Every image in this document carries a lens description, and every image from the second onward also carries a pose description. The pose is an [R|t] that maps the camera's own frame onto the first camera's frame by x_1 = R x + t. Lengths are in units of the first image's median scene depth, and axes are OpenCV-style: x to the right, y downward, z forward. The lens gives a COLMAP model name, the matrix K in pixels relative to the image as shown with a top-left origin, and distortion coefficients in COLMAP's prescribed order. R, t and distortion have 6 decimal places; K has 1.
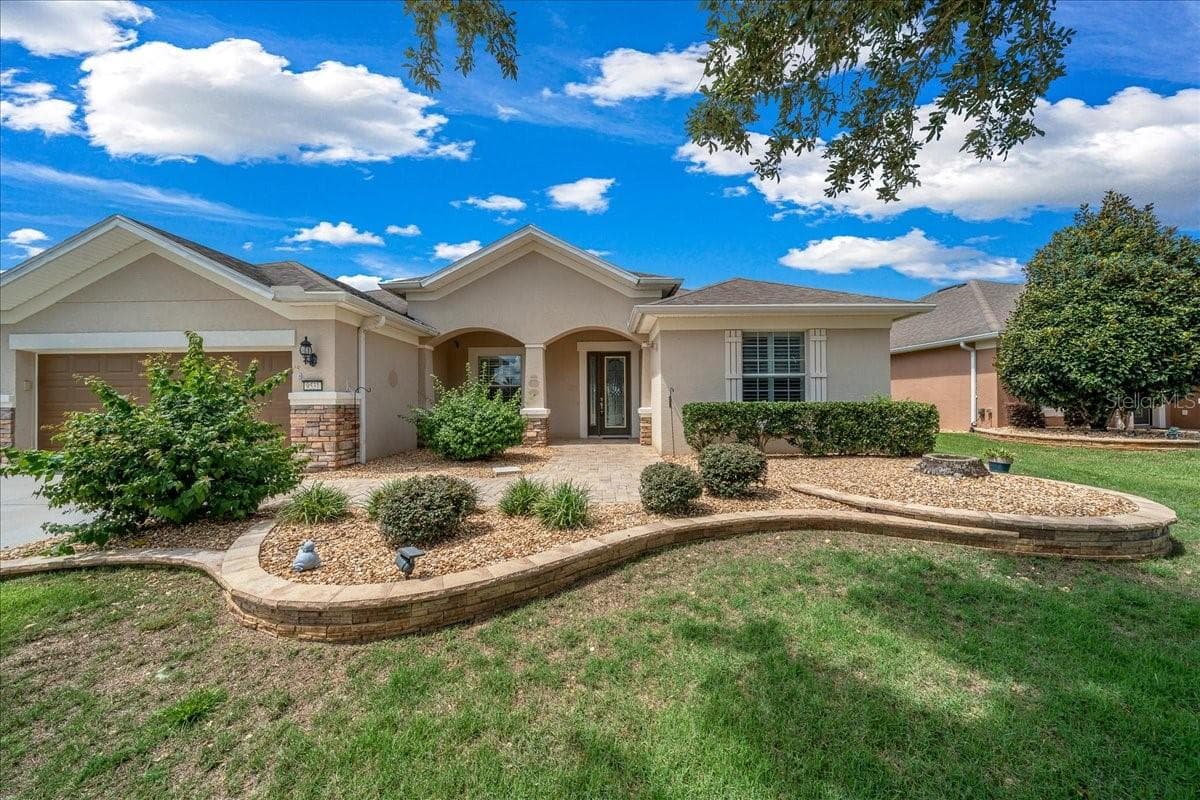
lens RADIAL K [[405.5, 0, 598.4], [0, 405.5, 401.9], [0, 0, 1]] dist [-0.002986, -0.000155]
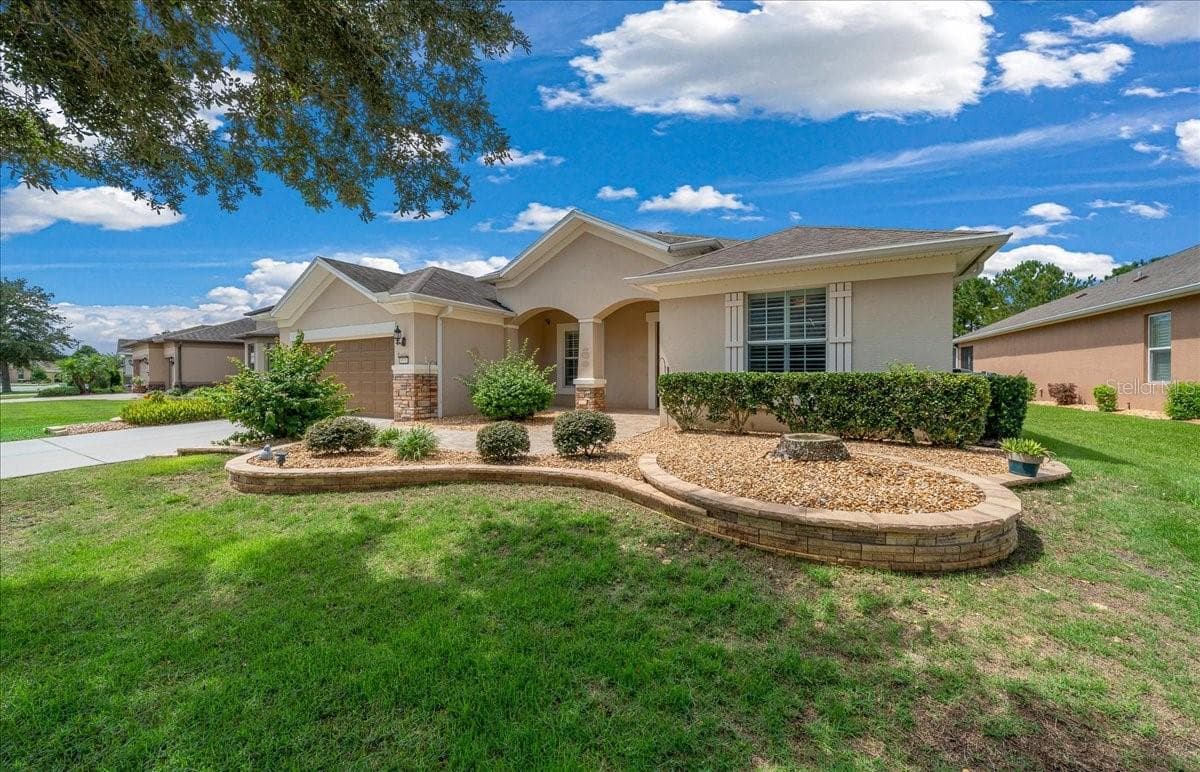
lens RADIAL K [[438.2, 0, 600.0], [0, 438.2, 383.1], [0, 0, 1]] dist [-0.008716, -0.000044]
pose [[0.873019, 0.013955, -0.487487, 0.439820], [-0.003642, 0.999749, 0.022096, 0.002391], [0.487673, -0.017515, 0.872851, 0.000158]]
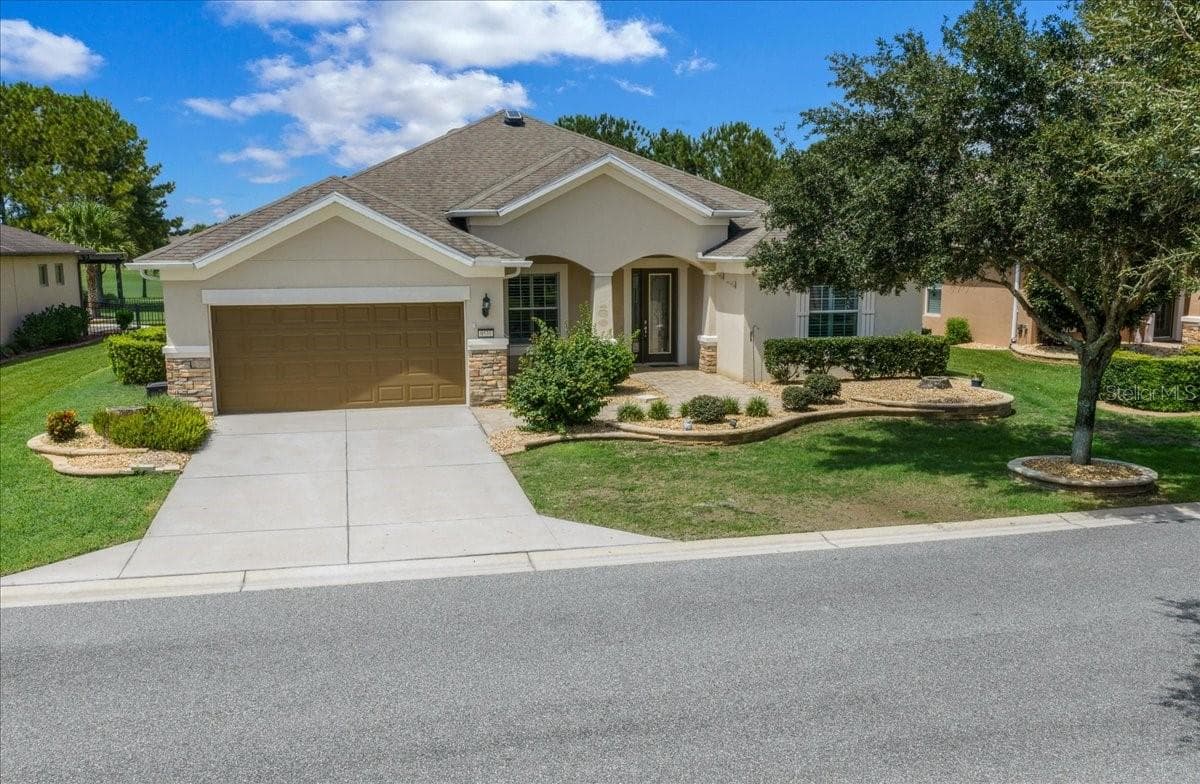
lens RADIAL K [[1069.3, 0, 599.0], [0, 1069.3, 432.3], [0, 0, 1]] dist [0.041650, -0.000454]
pose [[0.964960, -0.041775, 0.259051, -0.836906], [-0.003737, 0.984958, 0.172754, -0.205867], [-0.262372, -0.167669, 0.950289, -1.469612]]
